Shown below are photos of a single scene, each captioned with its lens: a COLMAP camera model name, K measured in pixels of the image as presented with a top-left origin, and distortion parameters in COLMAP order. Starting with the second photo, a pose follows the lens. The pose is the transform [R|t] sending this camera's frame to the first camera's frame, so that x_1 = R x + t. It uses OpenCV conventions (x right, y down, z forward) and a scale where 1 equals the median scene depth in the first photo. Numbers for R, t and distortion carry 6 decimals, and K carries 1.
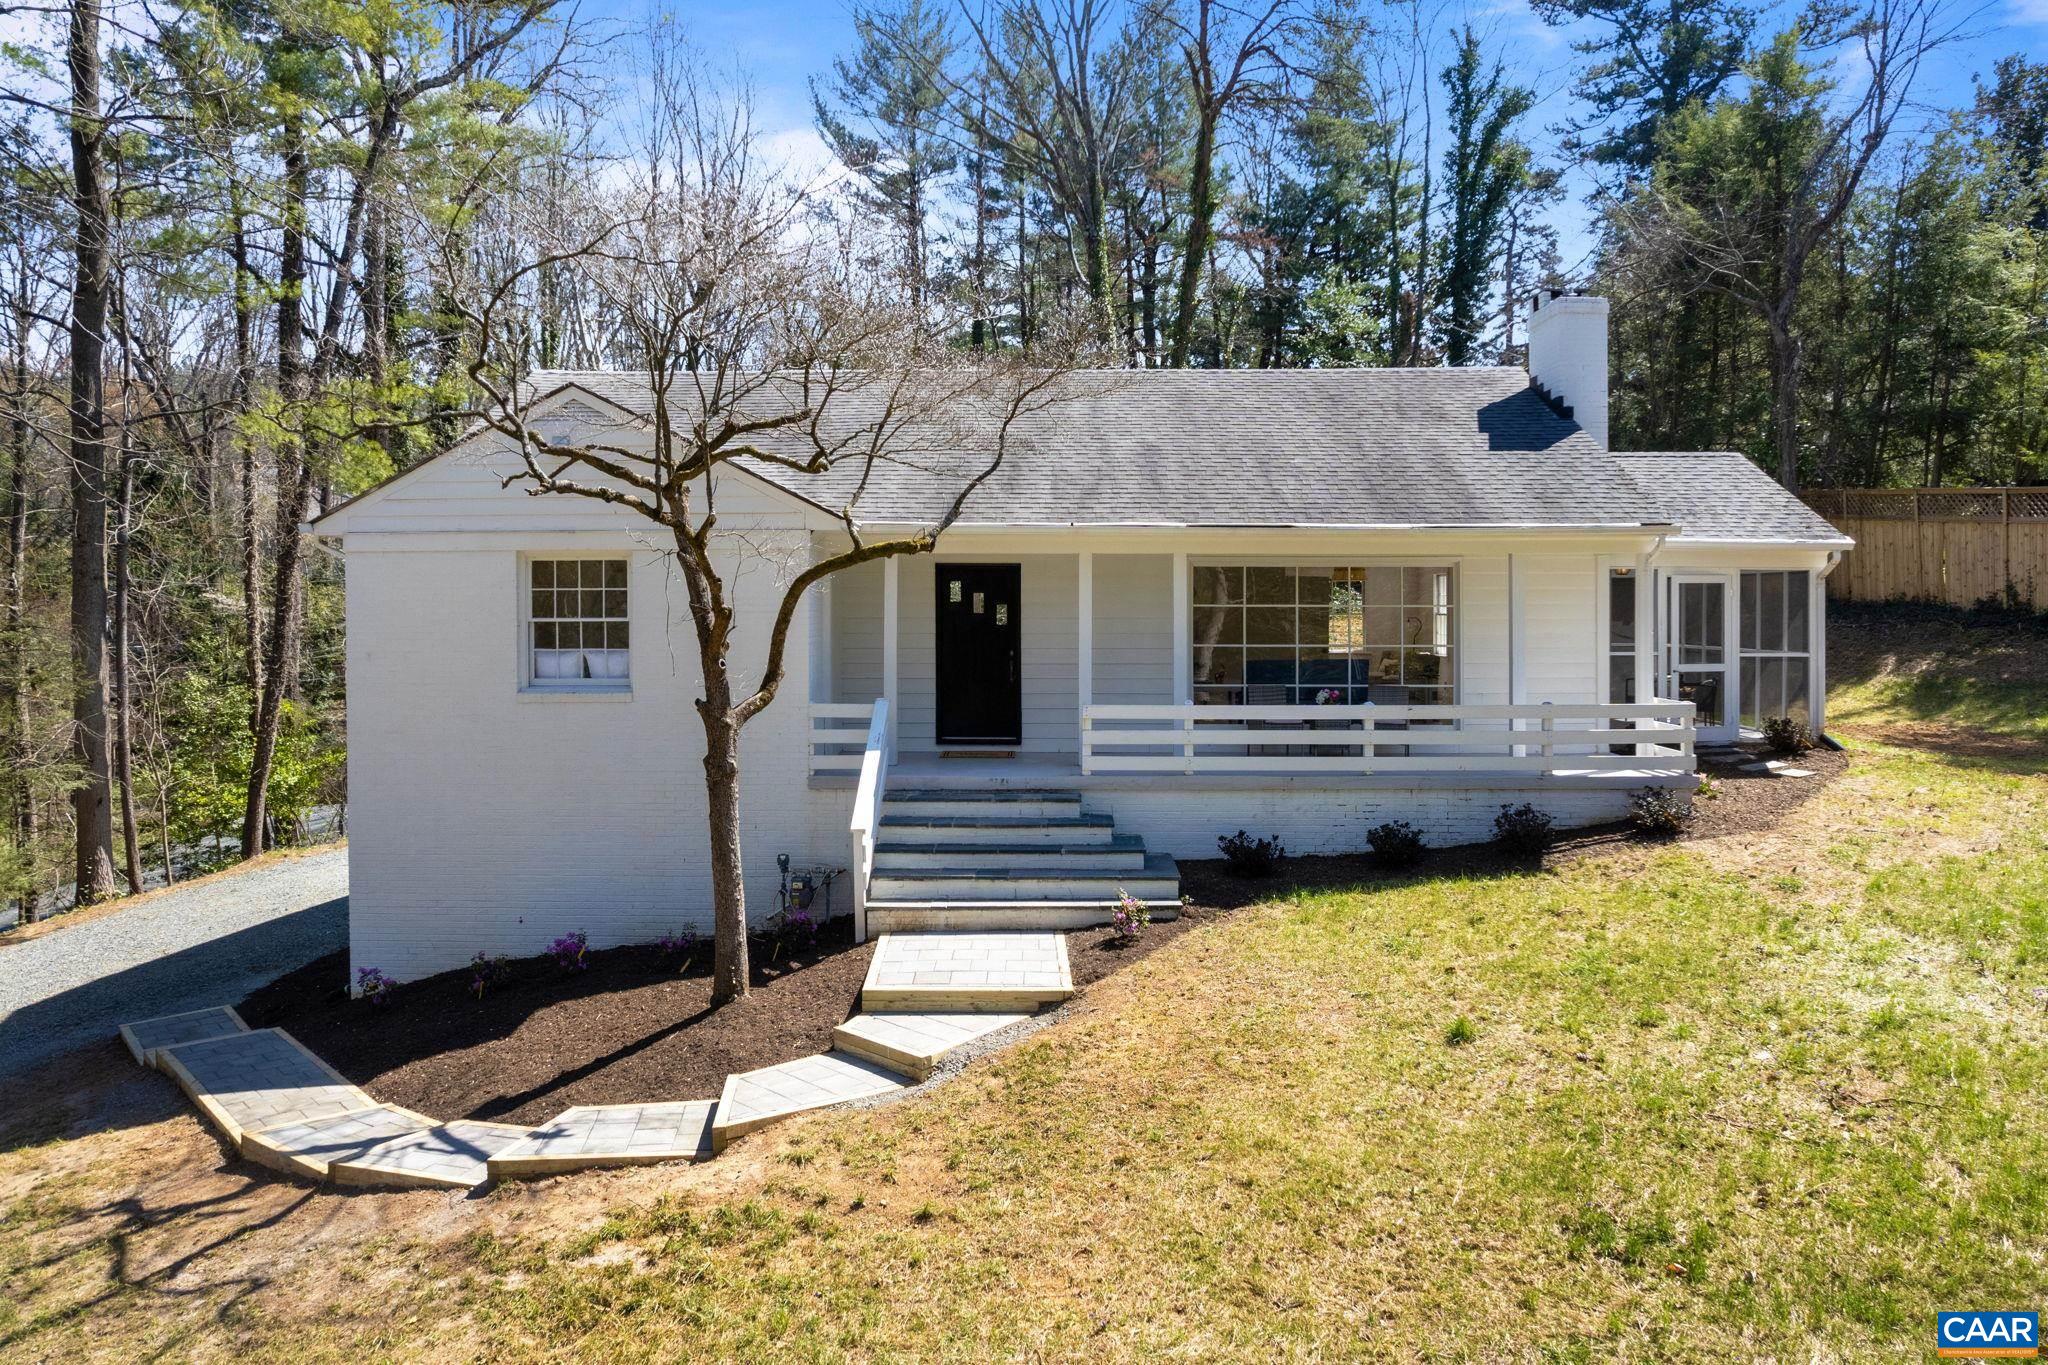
lens RADIAL K [[1451.1, 0, 1028.3], [0, 1451.1, 676.9], [0, 0, 1]] dist [-0.043118, 0.022608]
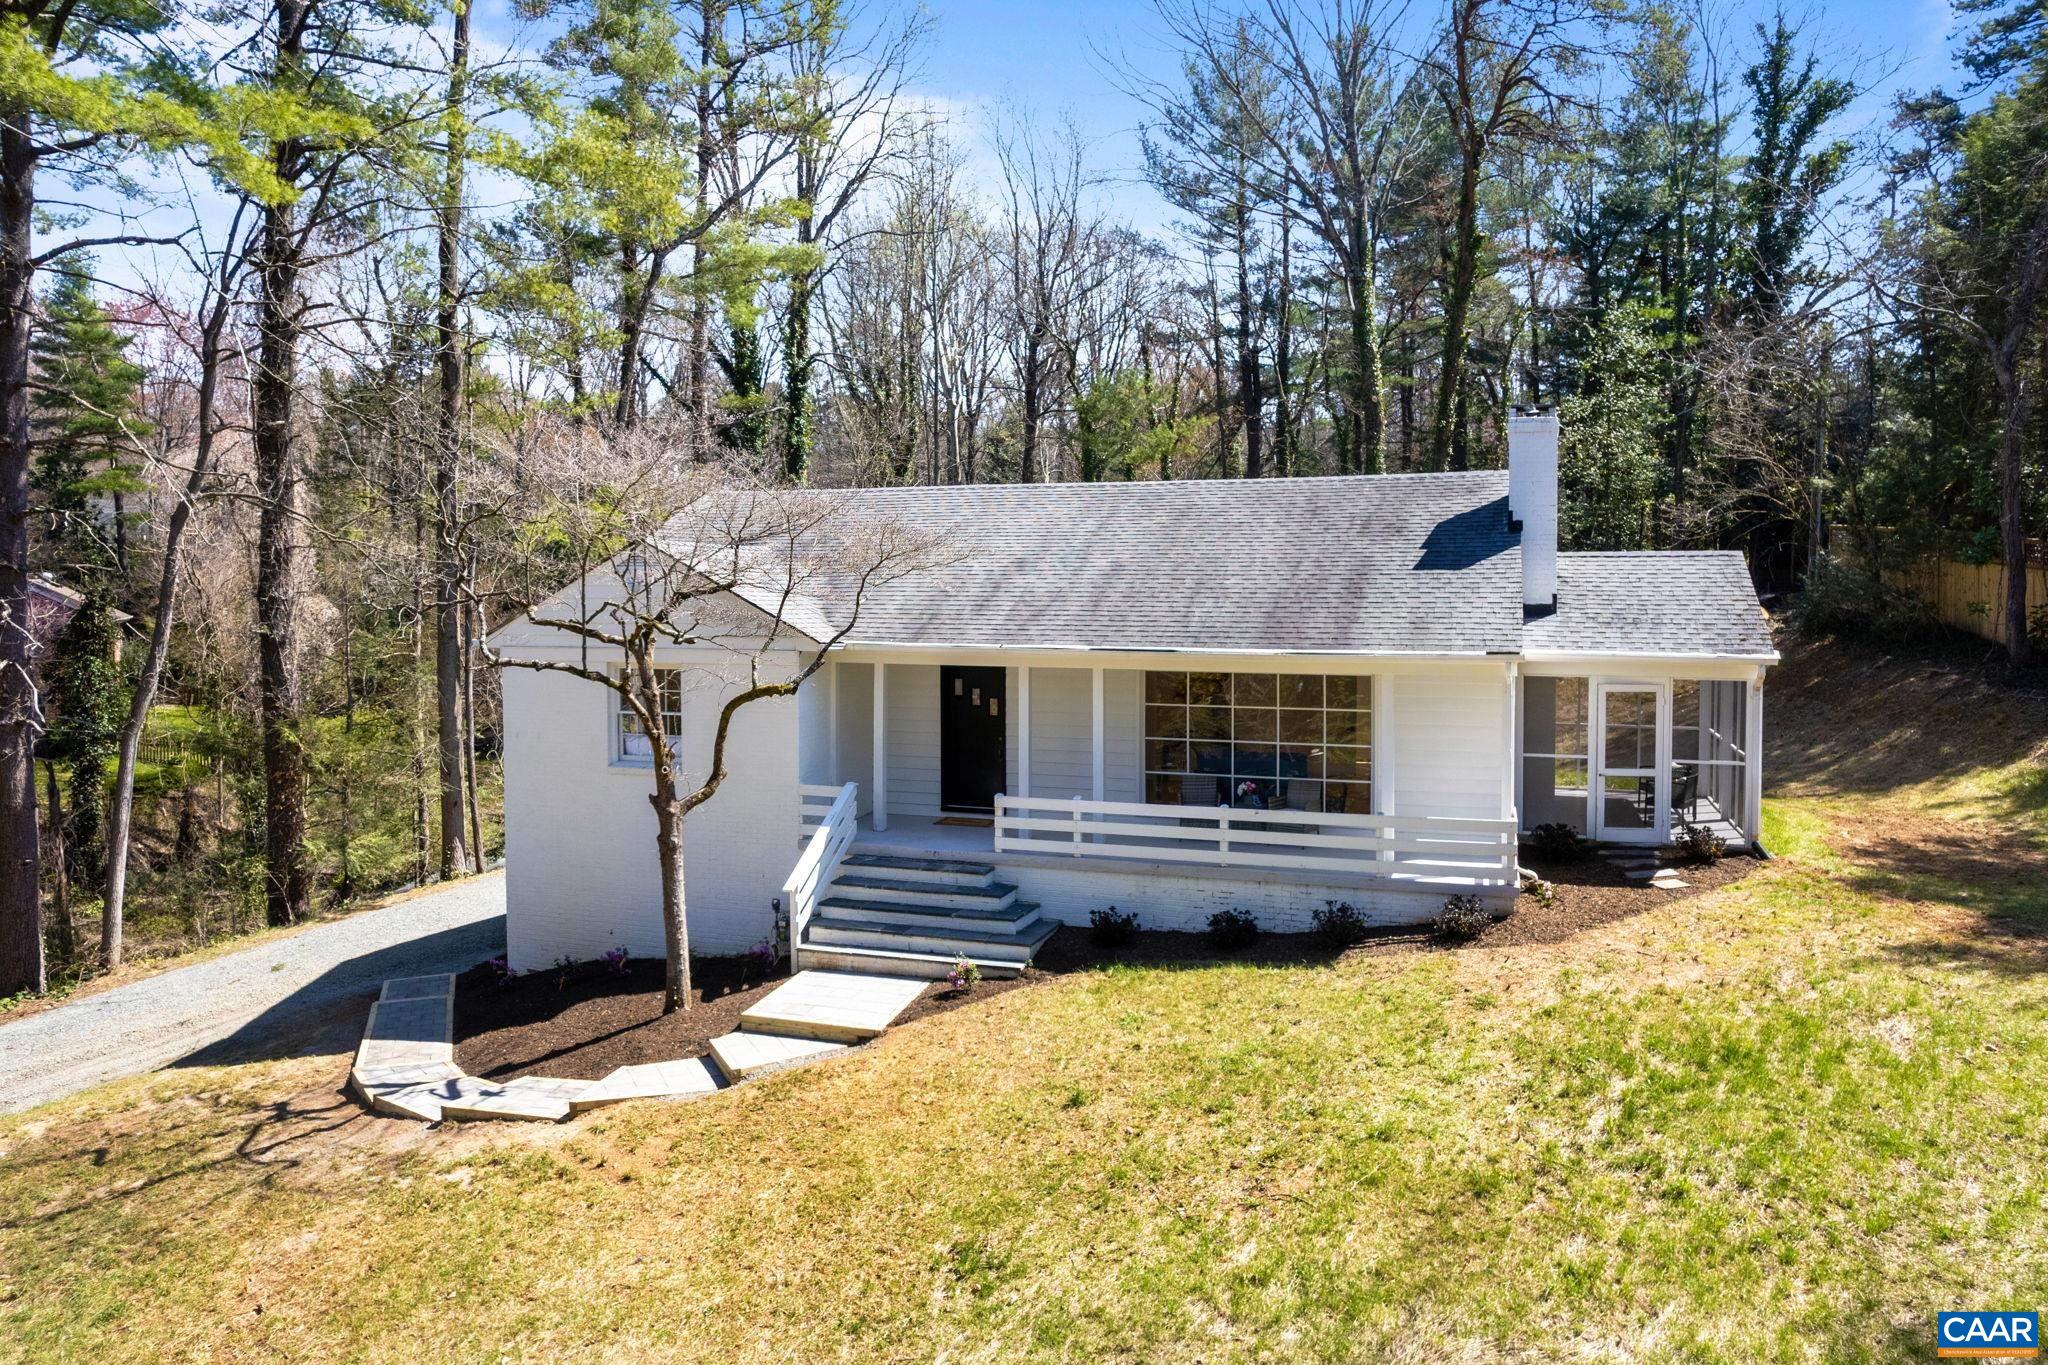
lens RADIAL K [[1451.1, 0, 1016.3], [0, 1451.1, 671.2], [0, 0, 1]] dist [-0.043118, 0.022608]
pose [[0.942521, 0.019673, -0.333567, 0.473756], [-0.014119, 0.999719, 0.019068, -0.112800], [0.333849, -0.013262, 0.942533, -0.164433]]
